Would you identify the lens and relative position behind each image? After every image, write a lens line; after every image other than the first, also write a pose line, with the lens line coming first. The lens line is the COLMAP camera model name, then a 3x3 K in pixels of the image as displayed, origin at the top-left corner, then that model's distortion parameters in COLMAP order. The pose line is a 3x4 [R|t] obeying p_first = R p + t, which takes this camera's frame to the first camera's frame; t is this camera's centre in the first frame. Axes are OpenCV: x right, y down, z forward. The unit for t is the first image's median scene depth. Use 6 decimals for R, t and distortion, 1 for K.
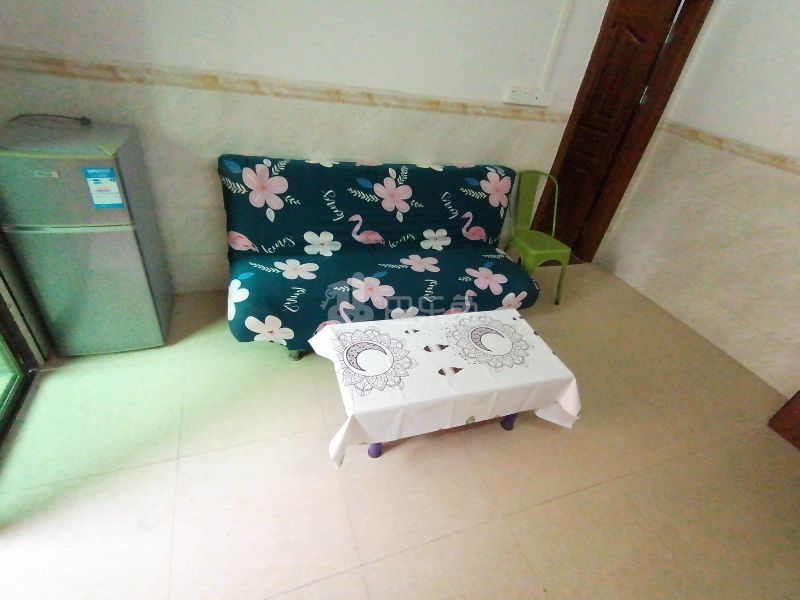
lens RADIAL K [[402.9, 0, 404.6], [0, 402.9, 303.4], [0, 0, 1]] dist [0.020487, -0.002686]
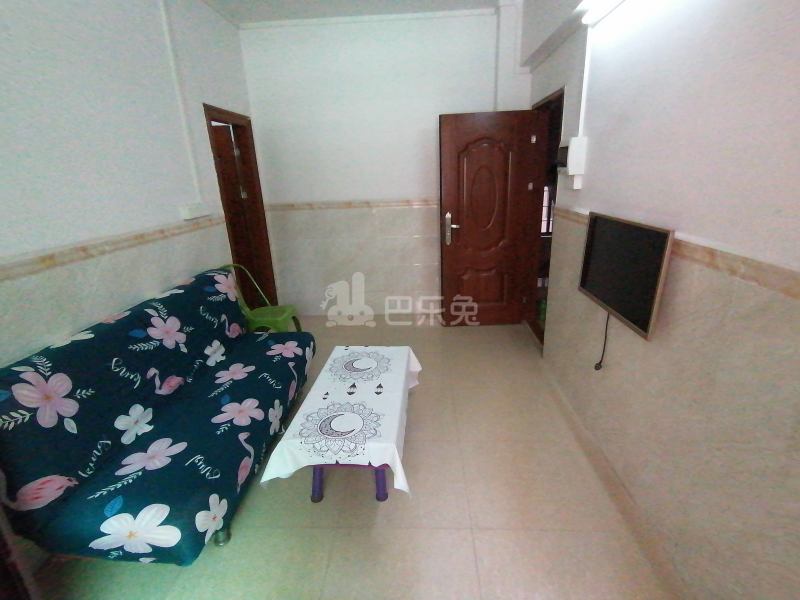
lens RADIAL K [[402.9, 0, 406.3], [0, 402.9, 299.2], [0, 0, 1]] dist [0.020487, -0.002686]
pose [[0.382633, -0.429517, 0.817990, -0.543825], [0.604686, 0.785821, 0.129770, -0.118449], [-0.698532, 0.444973, 0.560404, 0.075857]]
